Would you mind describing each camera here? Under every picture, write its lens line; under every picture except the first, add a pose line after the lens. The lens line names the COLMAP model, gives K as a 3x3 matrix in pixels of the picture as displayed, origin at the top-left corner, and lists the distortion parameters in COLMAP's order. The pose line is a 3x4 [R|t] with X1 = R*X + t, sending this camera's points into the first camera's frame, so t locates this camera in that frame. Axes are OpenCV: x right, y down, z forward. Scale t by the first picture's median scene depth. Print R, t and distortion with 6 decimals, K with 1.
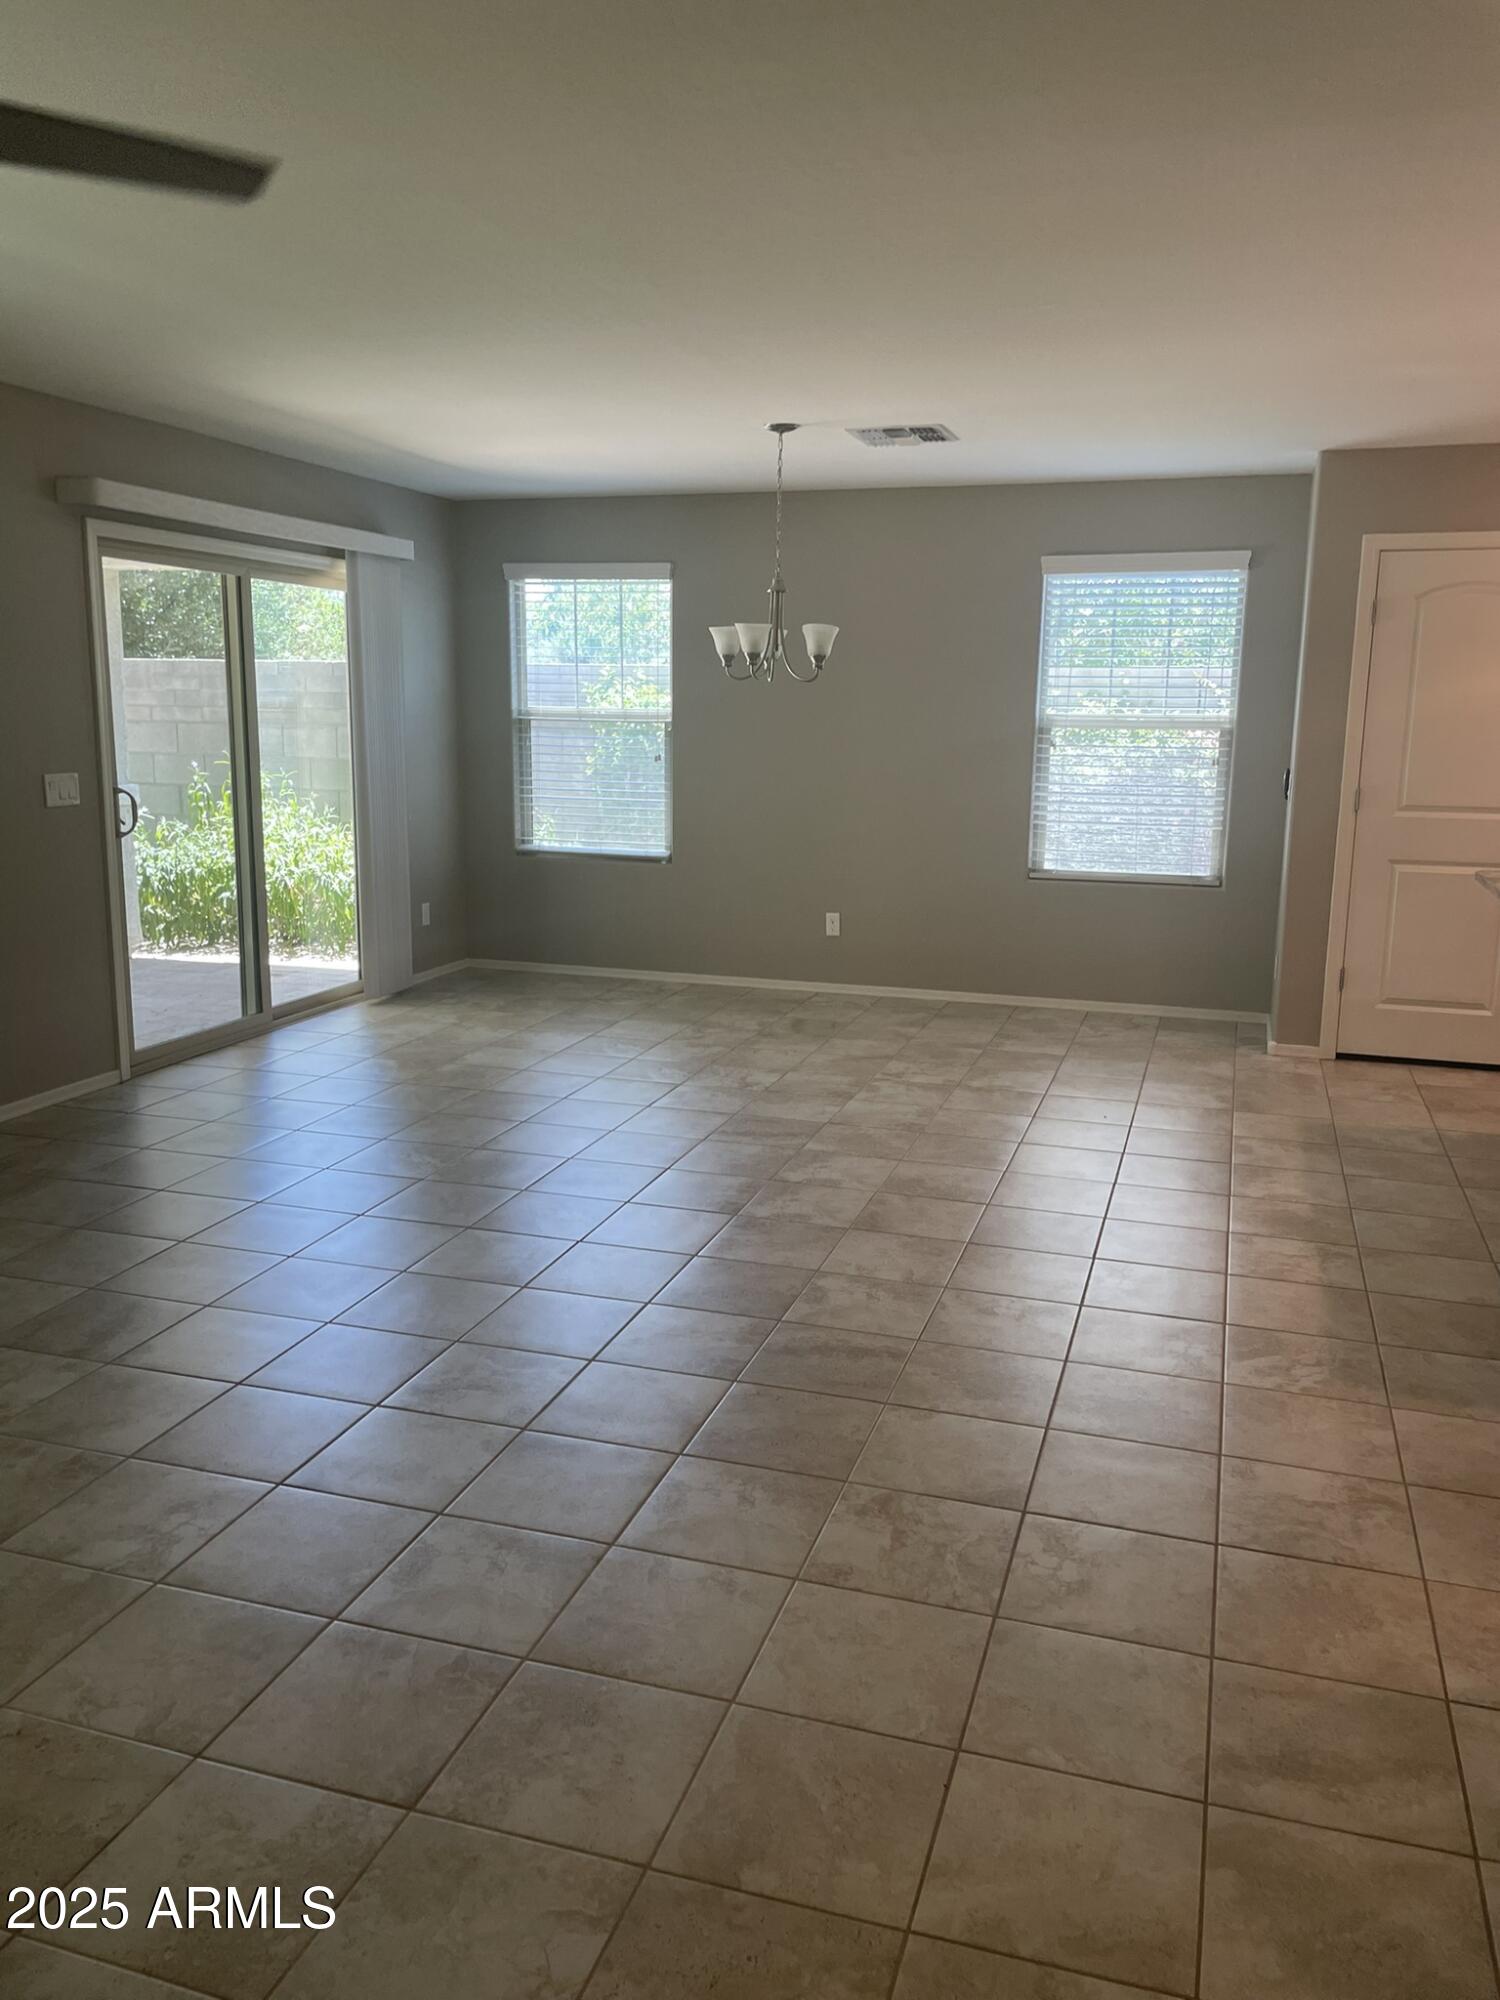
lens RADIAL K [[1545.8, 0, 750.0], [0, 1545.8, 1000.0], [0, 0, 1]] dist [0.011529, 0.003623]
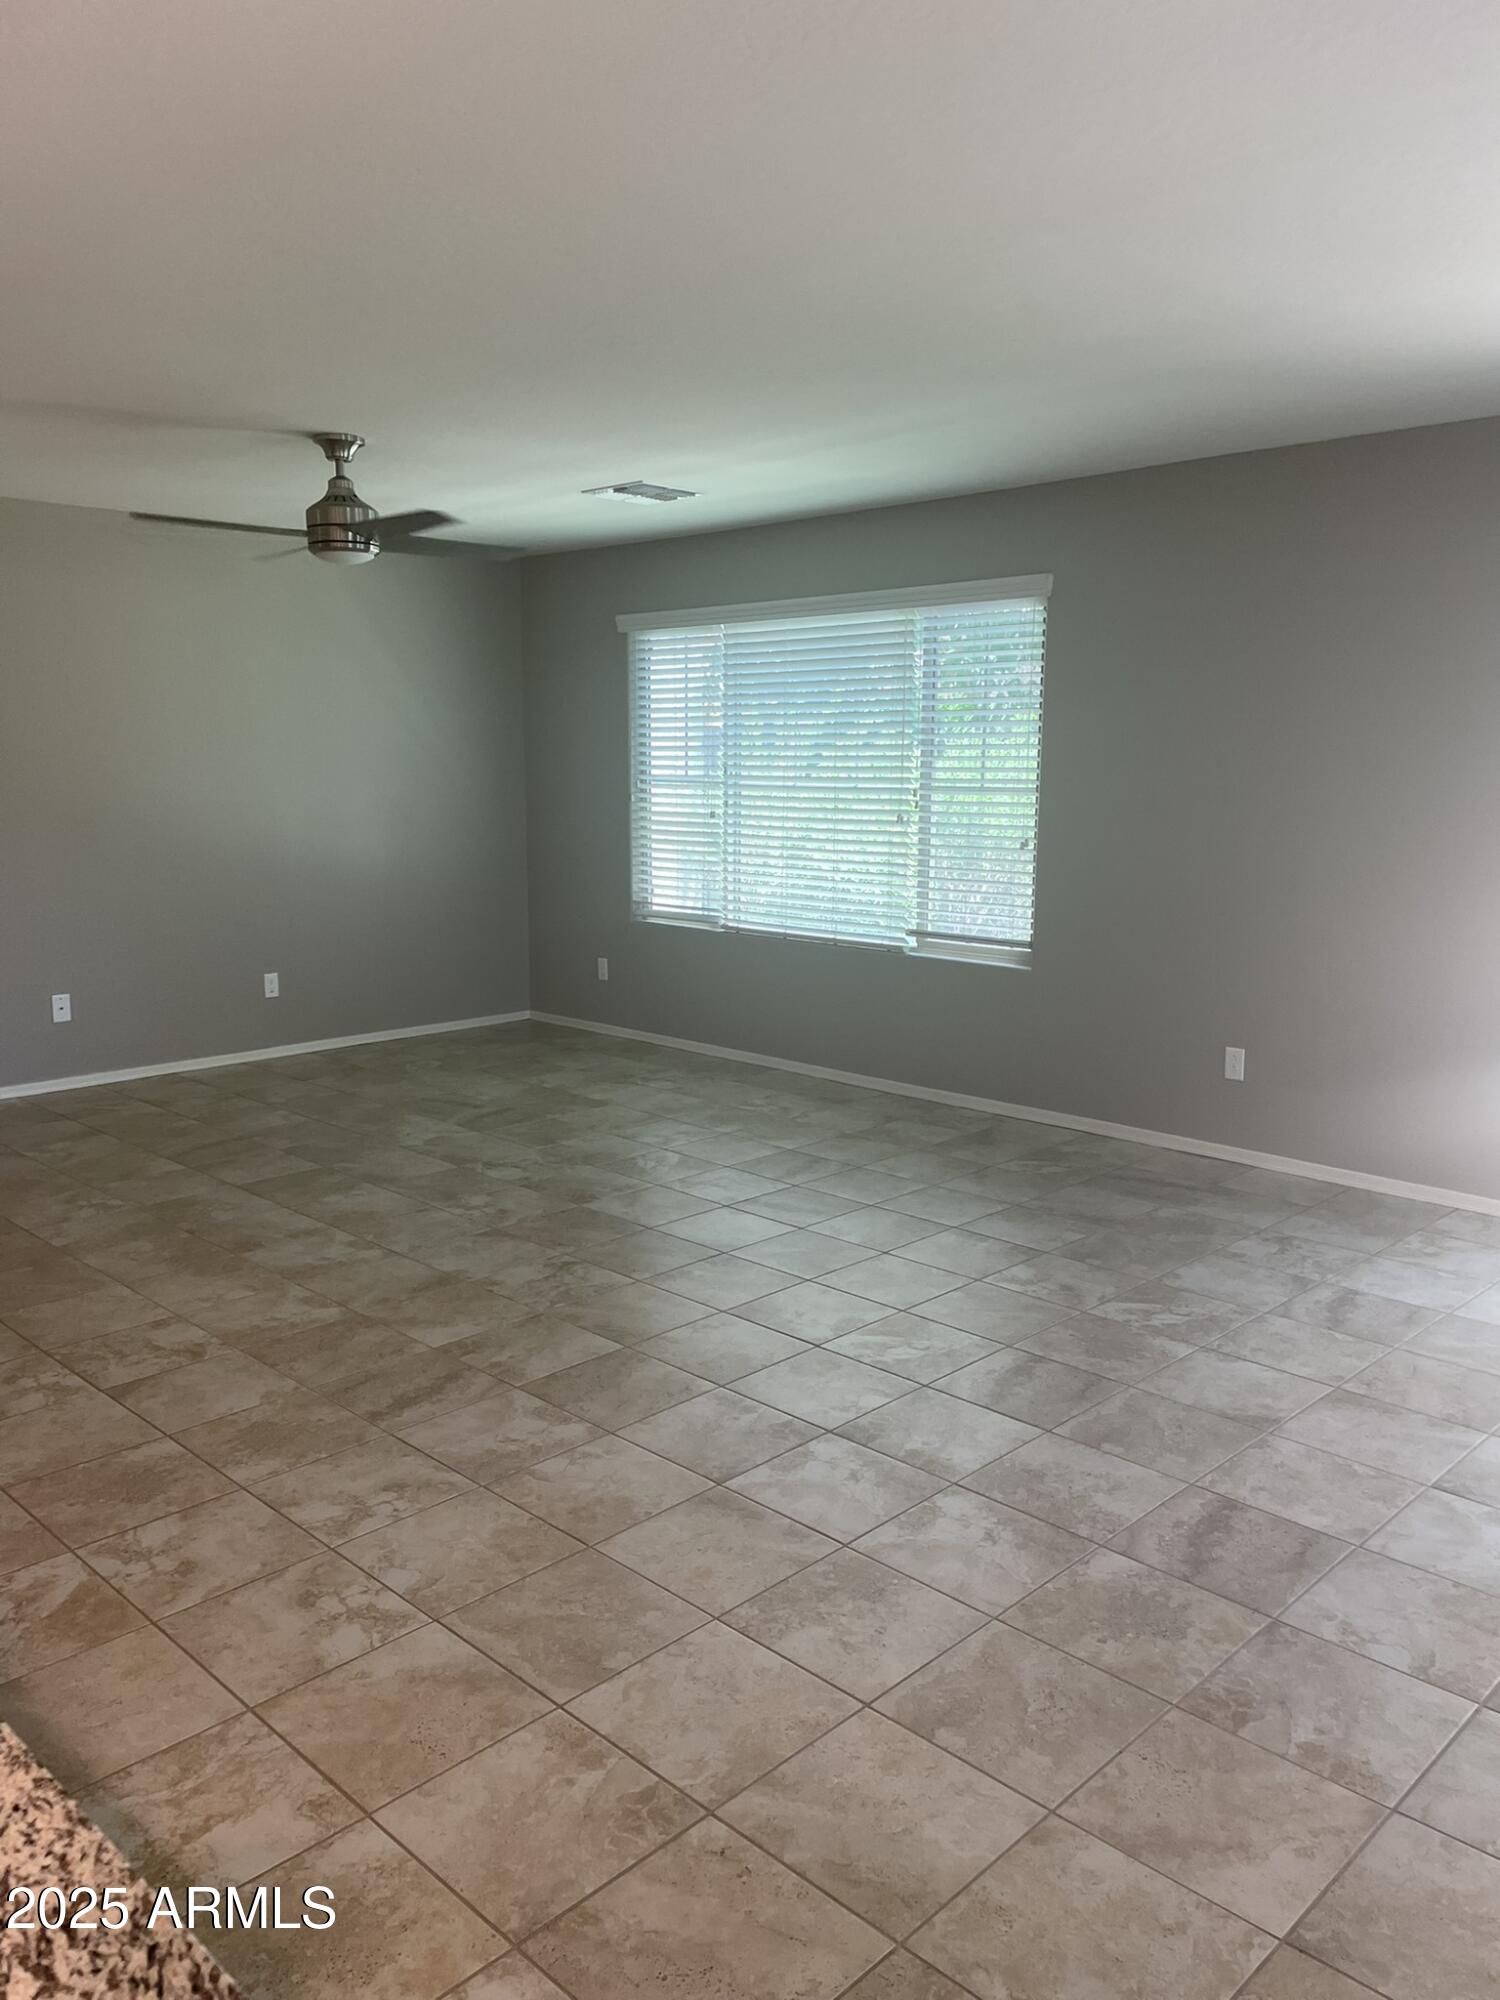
lens RADIAL K [[1545.8, 0, 750.0], [0, 1545.8, 1000.0], [0, 0, 1]] dist [0.011529, 0.003623]
pose [[-0.454128, 0.135052, -0.880641, 0.739896], [-0.184428, 0.952784, 0.241222, -0.271958], [0.871639, 0.271961, -0.407779, 1.395465]]
